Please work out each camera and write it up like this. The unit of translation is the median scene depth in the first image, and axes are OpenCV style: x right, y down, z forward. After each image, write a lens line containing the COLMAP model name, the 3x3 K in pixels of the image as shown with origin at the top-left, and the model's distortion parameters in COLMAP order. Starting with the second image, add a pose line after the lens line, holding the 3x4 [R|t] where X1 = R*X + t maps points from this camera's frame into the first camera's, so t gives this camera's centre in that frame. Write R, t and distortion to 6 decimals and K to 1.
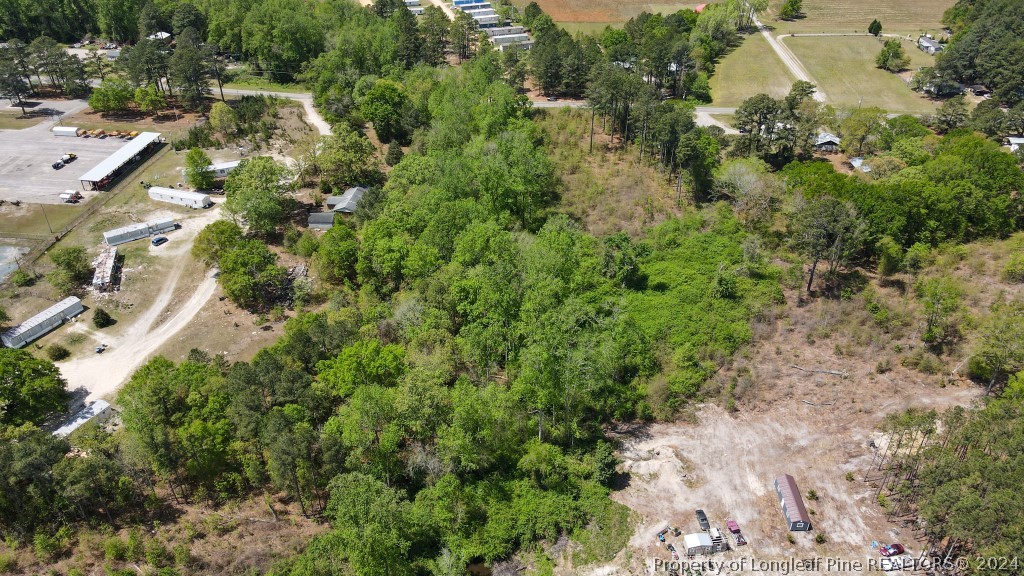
lens RADIAL K [[749.6, 0, 513.1], [0, 749.6, 290.0], [0, 0, 1]] dist [0.020888, 0.006680]
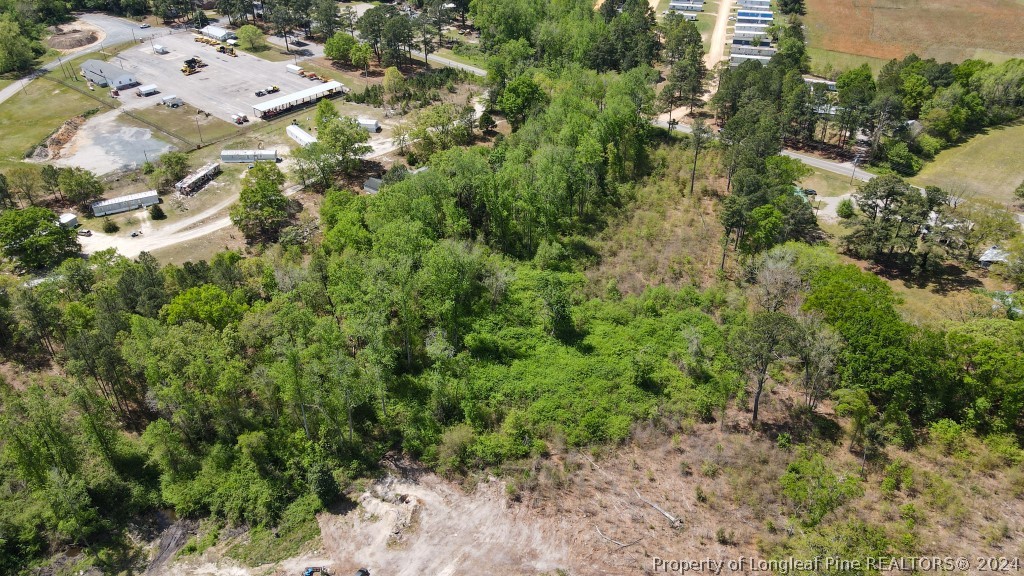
lens RADIAL K [[749.6, 0, 508.6], [0, 749.6, 288.2], [0, 0, 1]] dist [0.020888, 0.006680]
pose [[0.827888, 0.311246, -0.466613, 0.512258], [-0.309394, 0.947310, 0.082944, -0.116987], [0.467843, 0.075699, 0.880564, 0.174990]]
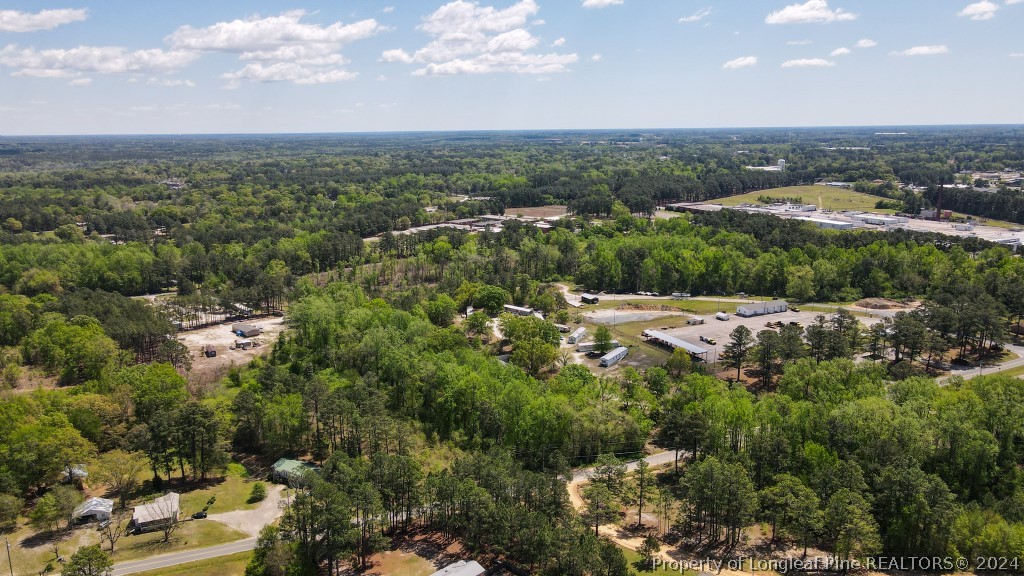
lens RADIAL K [[749.6, 0, 511.7], [0, 749.6, 293.1], [0, 0, 1]] dist [0.020888, 0.006680]
pose [[-0.849755, 0.129679, -0.510980, 0.584693], [-0.275778, 0.716724, 0.640510, -1.367137], [0.449292, 0.685193, -0.573277, 2.065486]]
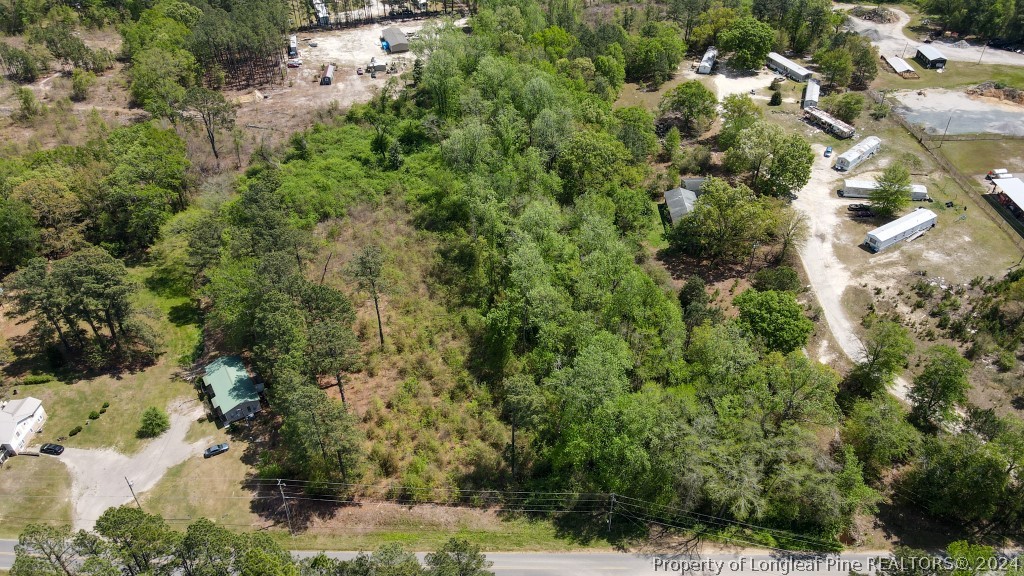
lens RADIAL K [[749.6, 0, 511.9], [0, 749.6, 284.1], [0, 0, 1]] dist [0.020888, 0.006680]
pose [[-0.993994, 0.083014, -0.071299, 0.061325], [-0.040919, 0.322330, 0.945743, -1.055607], [0.101492, 0.942980, -0.316997, 1.582596]]
